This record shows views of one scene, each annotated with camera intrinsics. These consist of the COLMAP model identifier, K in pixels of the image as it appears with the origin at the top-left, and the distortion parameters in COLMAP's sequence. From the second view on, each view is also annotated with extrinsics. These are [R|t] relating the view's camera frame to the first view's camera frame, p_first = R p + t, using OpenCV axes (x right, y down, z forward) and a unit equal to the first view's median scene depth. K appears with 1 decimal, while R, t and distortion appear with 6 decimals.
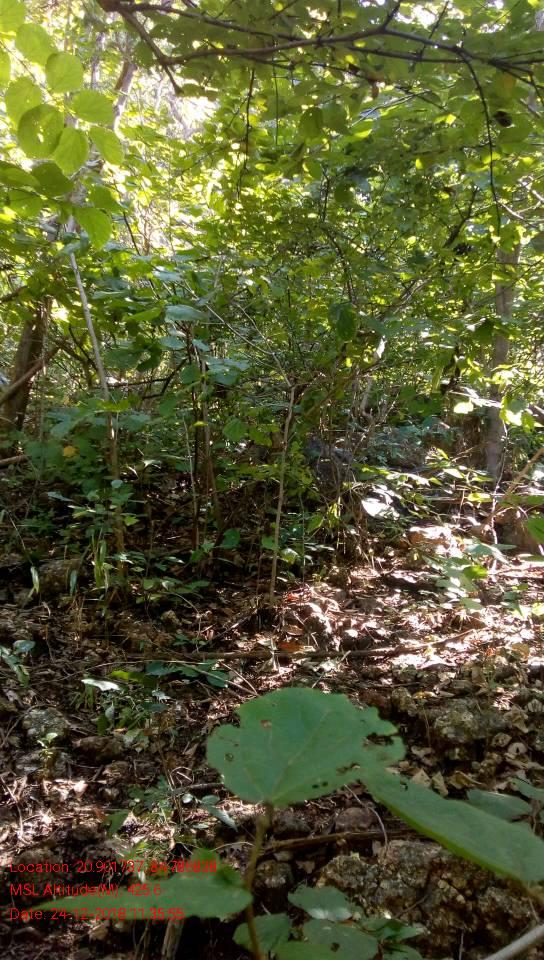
lens RADIAL K [[760.4, 0, 272.0], [0, 760.4, 480.0], [0, 0, 1]] dist [0.000019, -0.081956]
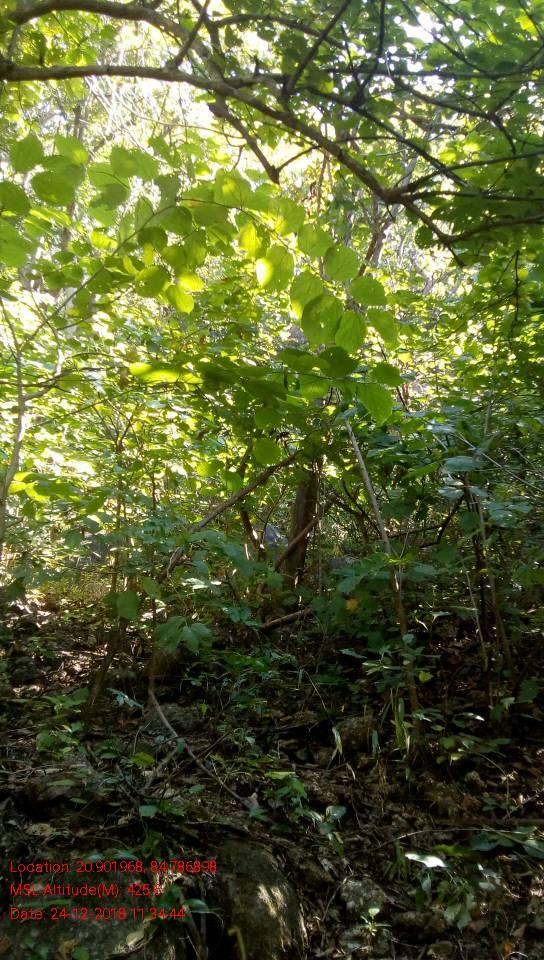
lens RADIAL K [[760.4, 0, 272.0], [0, 760.4, 480.0], [0, 0, 1]] dist [0.000019, -0.081956]
pose [[0.960196, -0.088086, -0.265076, -0.094841], [0.046134, 0.985953, -0.160523, -0.048870], [0.275493, 0.141904, 0.950772, -0.025266]]
